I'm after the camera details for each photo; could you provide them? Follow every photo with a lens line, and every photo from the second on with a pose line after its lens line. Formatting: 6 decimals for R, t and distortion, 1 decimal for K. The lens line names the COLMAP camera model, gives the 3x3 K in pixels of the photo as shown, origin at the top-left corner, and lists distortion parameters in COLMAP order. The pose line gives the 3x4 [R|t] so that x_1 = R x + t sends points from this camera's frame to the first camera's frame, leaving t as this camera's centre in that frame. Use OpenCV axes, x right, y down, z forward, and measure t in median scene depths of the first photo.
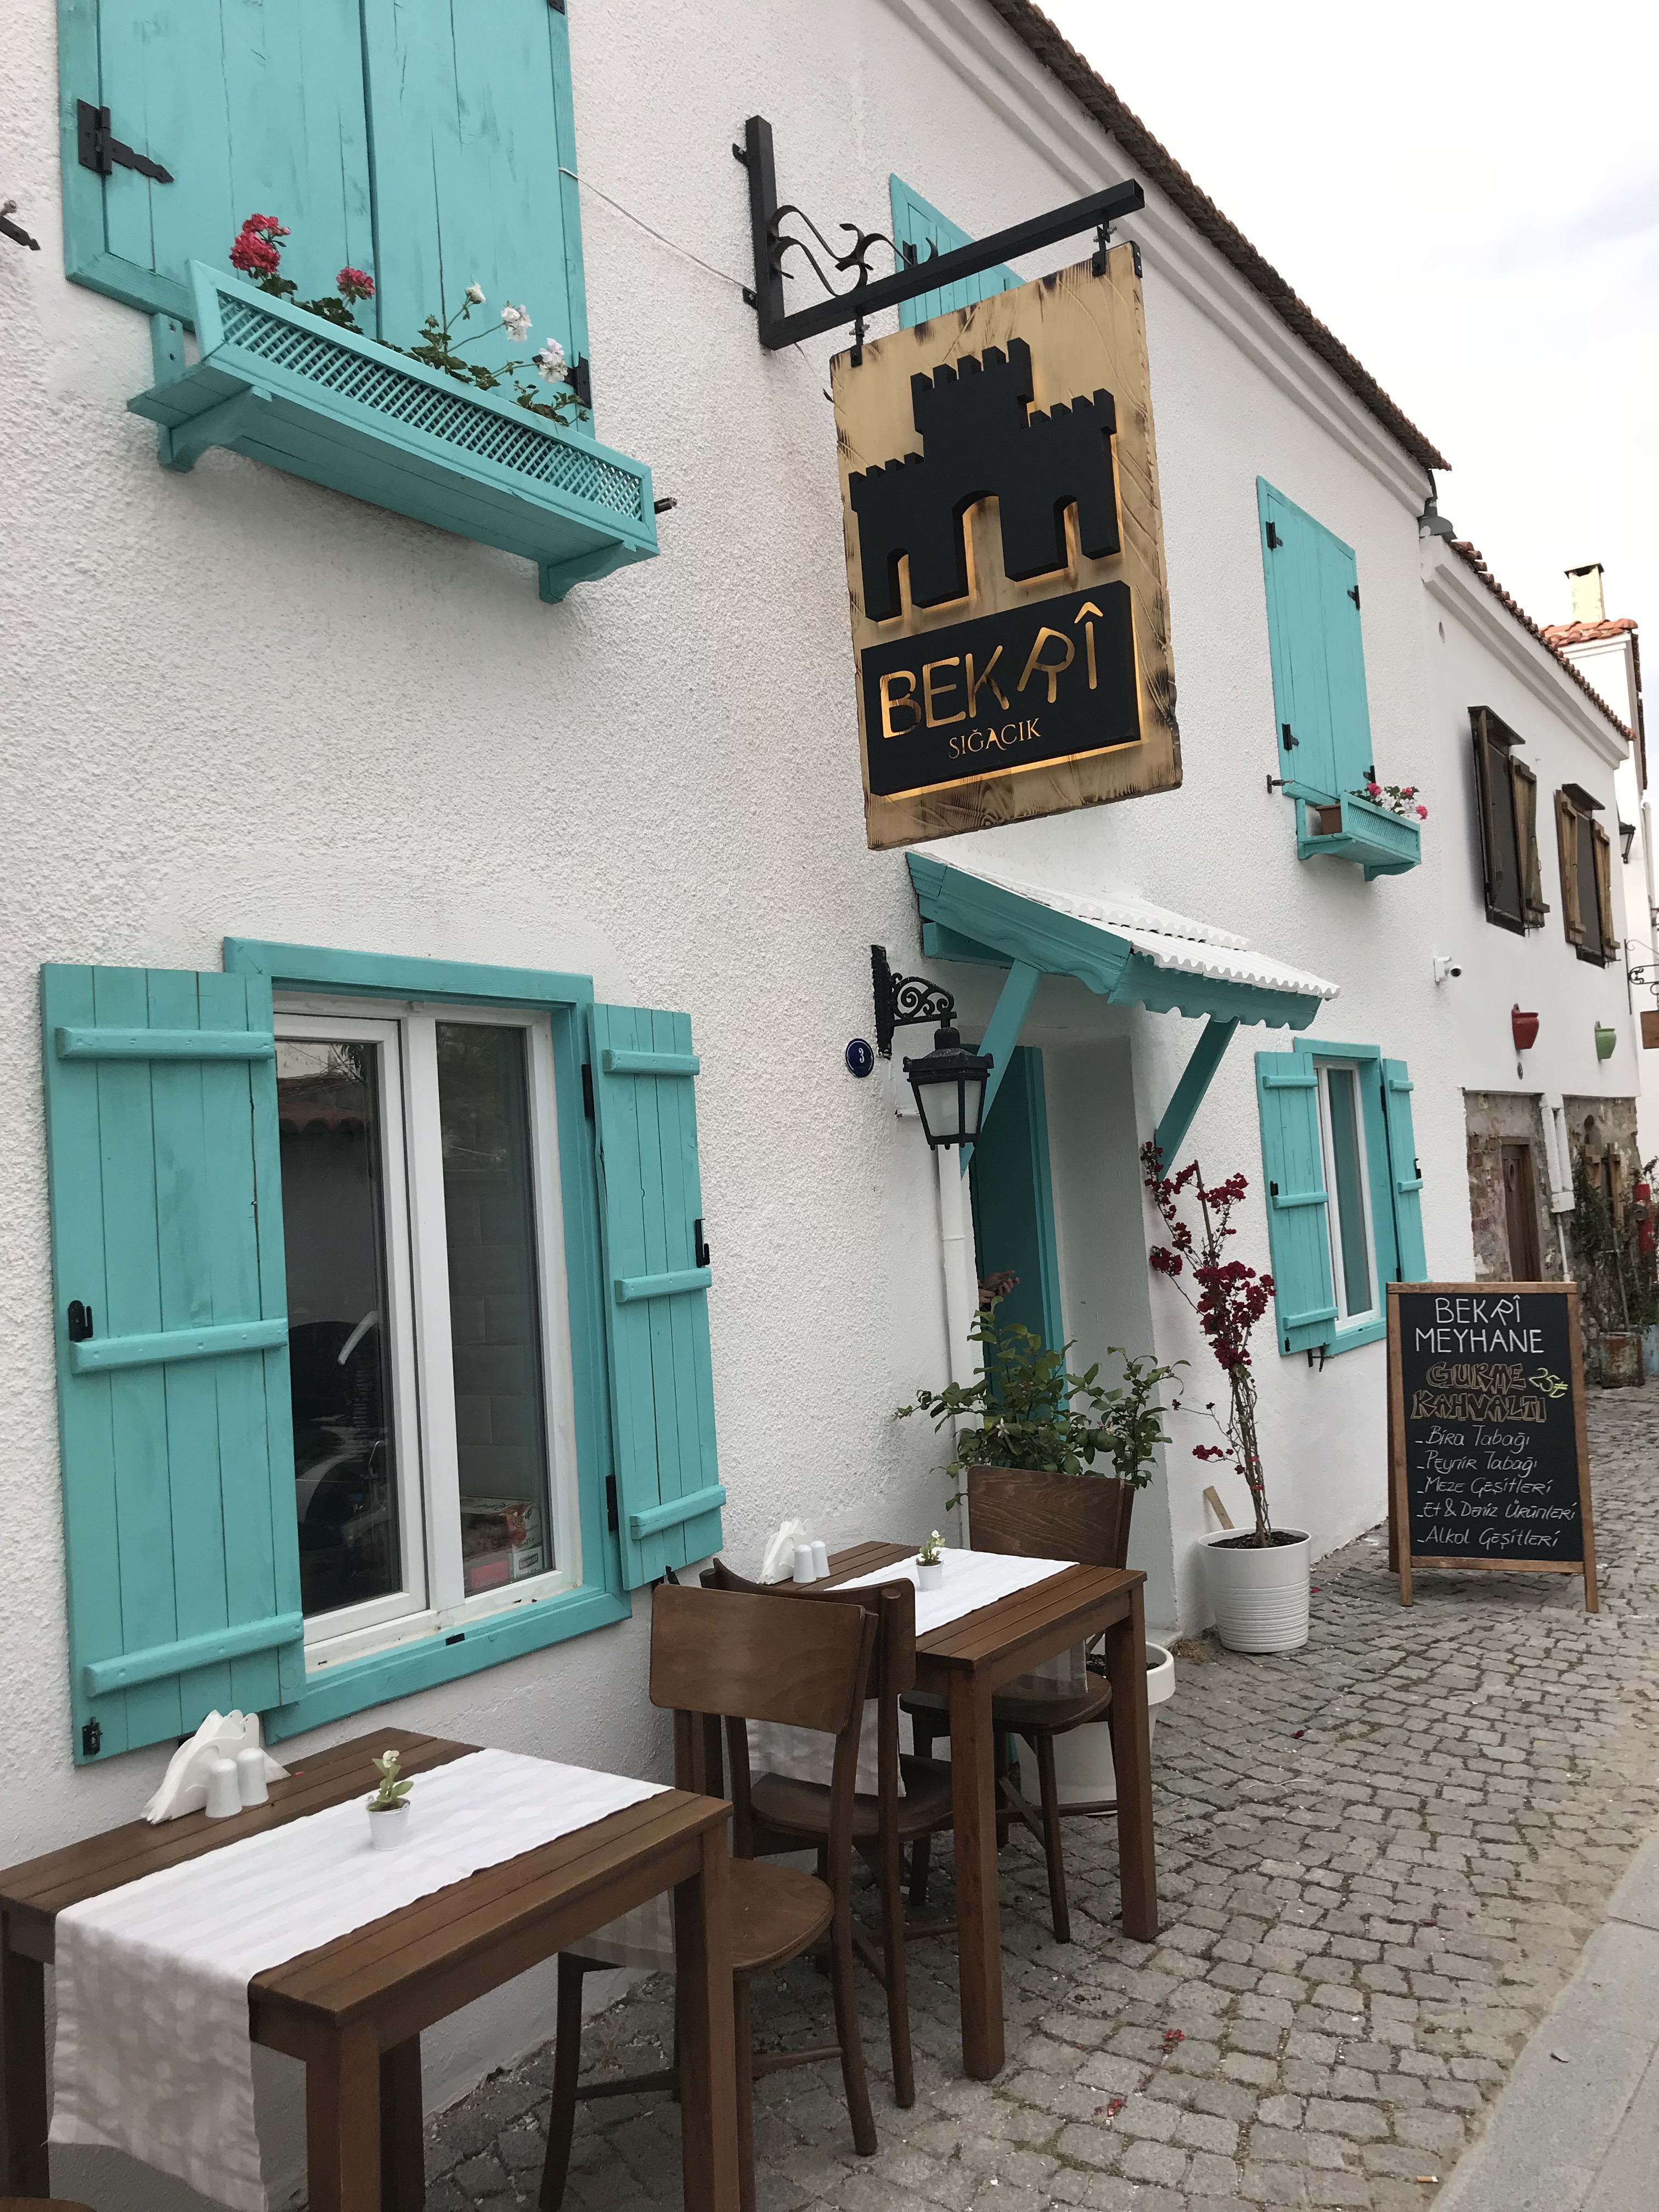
lens RADIAL K [[1773.9, 0, 829.5], [0, 1773.9, 1106.0], [0, 0, 1]] dist [0.049504, -0.067467]
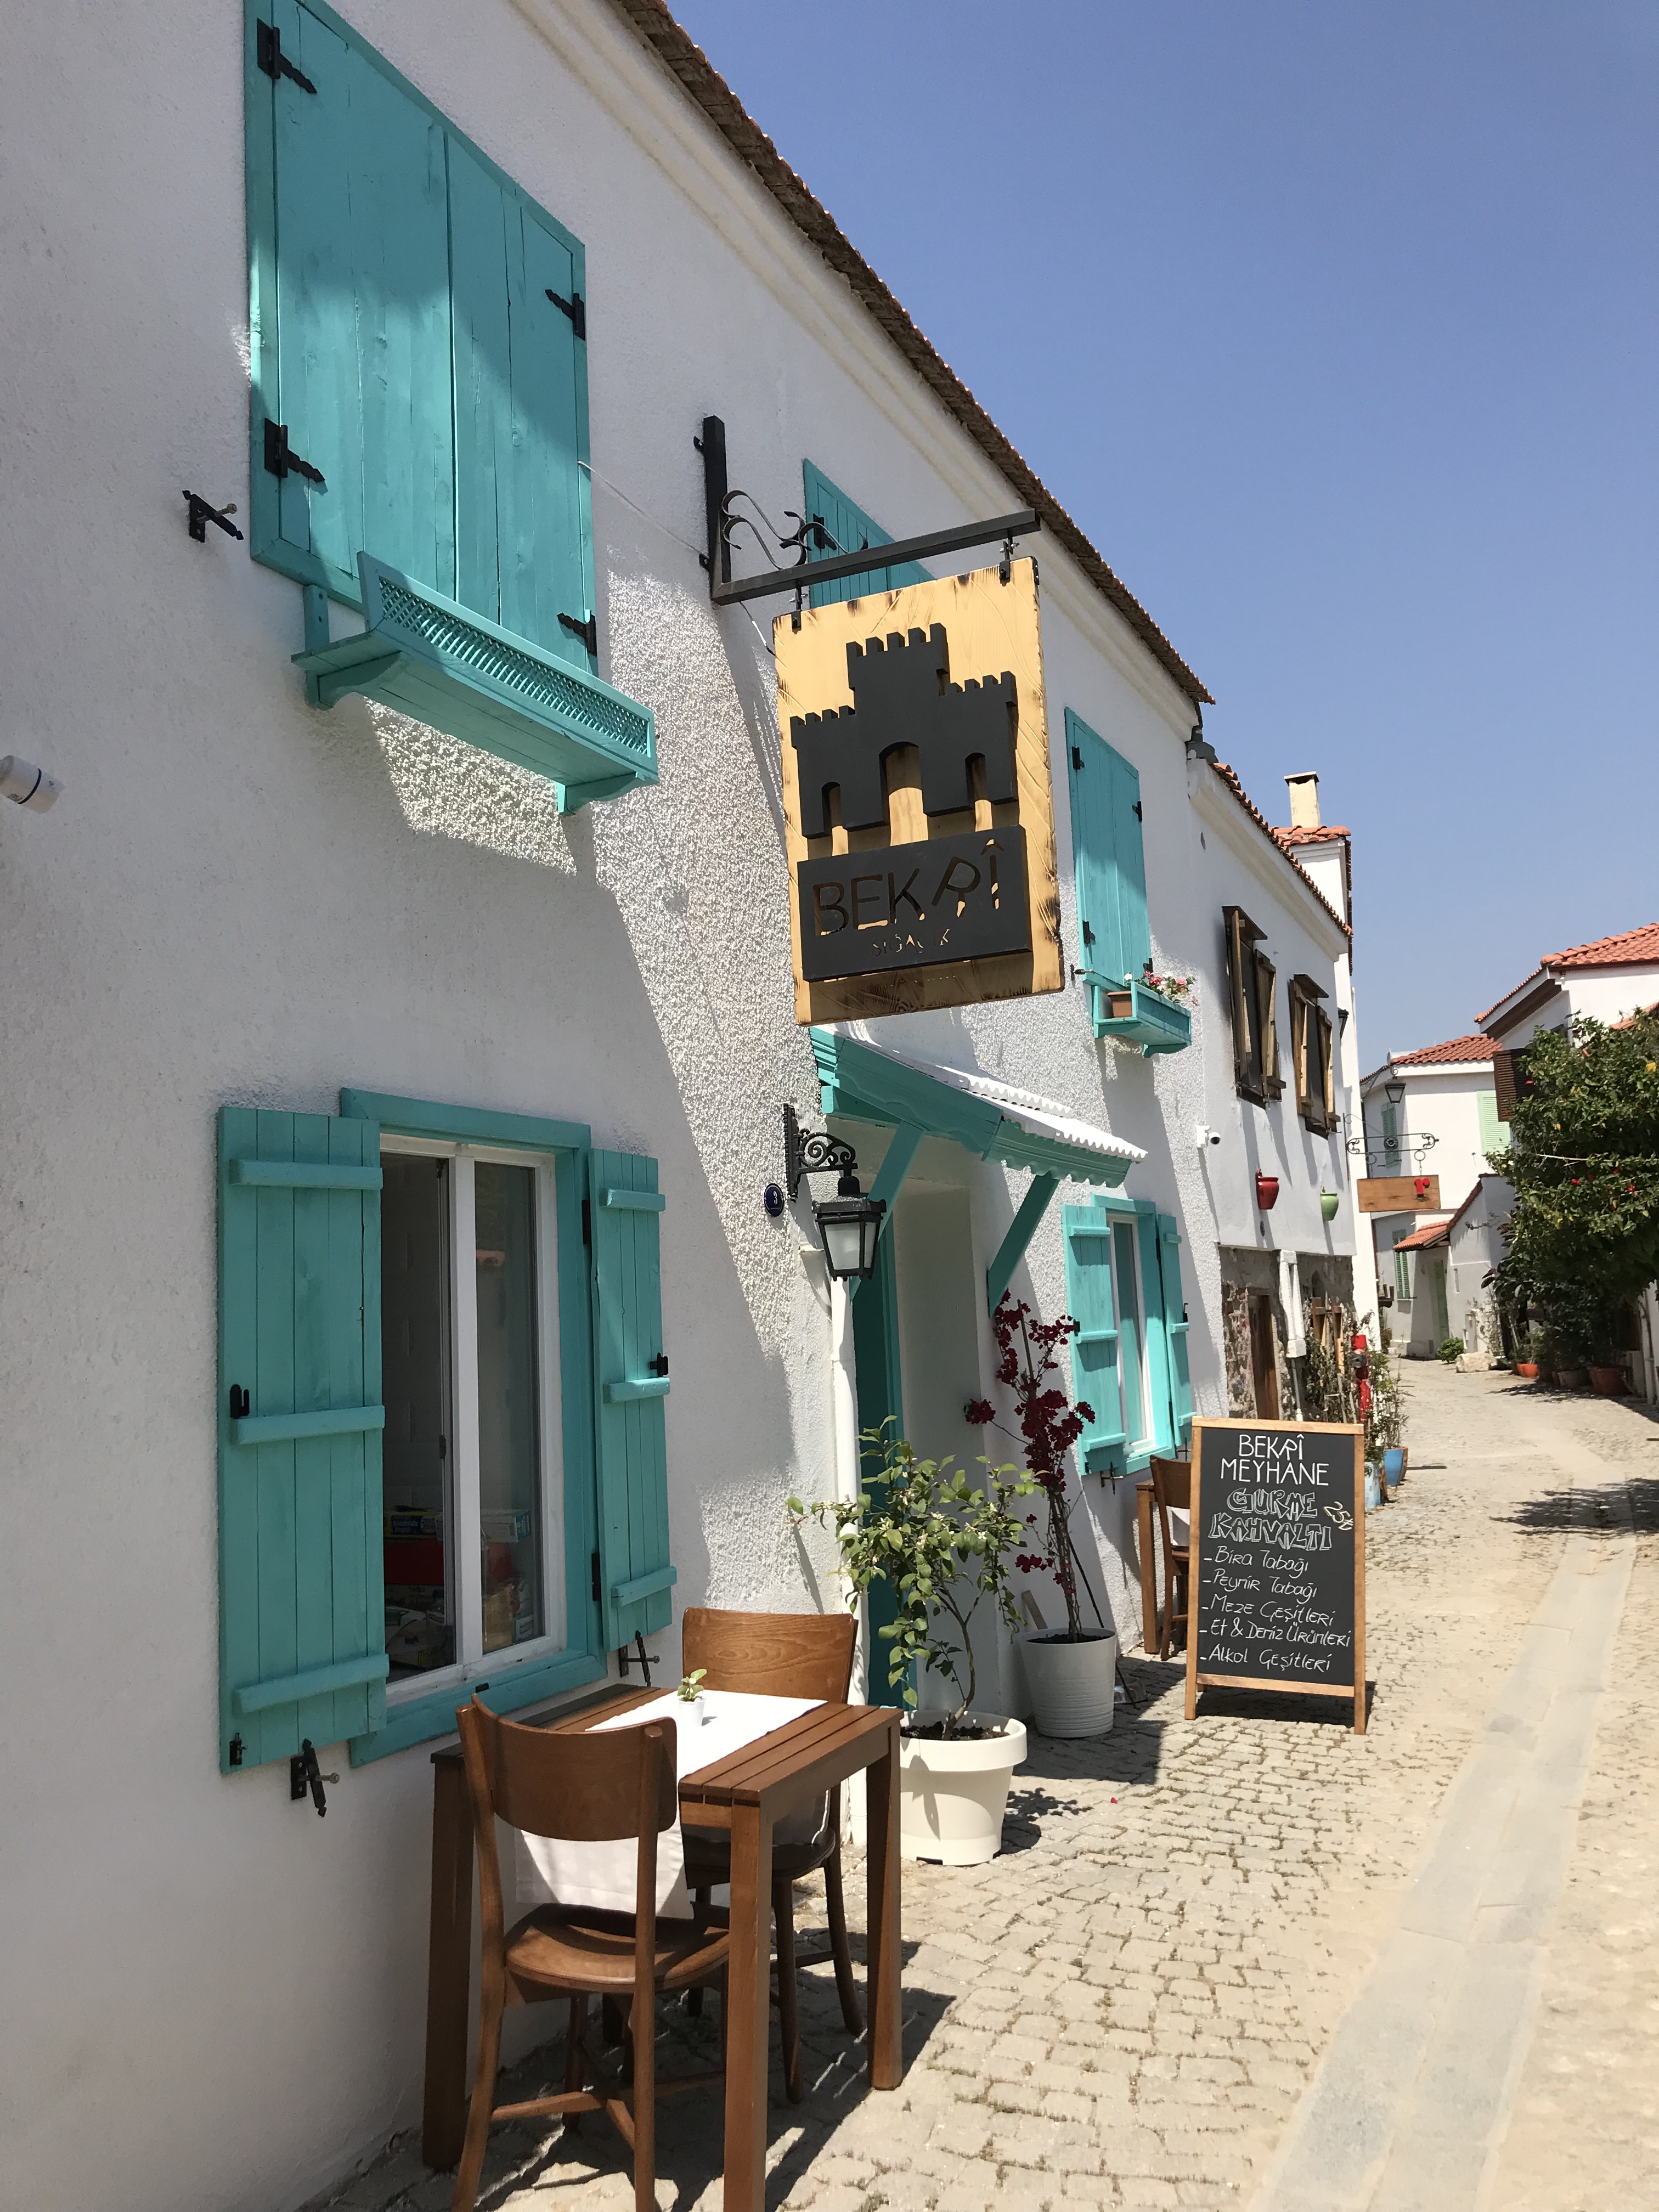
lens RADIAL K [[1773.9, 0, 829.5], [0, 1773.9, 1106.0], [0, 0, 1]] dist [0.049504, -0.067467]
pose [[0.988255, 0.039637, 0.147583, -0.126136], [-0.027824, 0.996304, -0.081261, 0.004344], [-0.150258, 0.076200, 0.985706, -0.163305]]
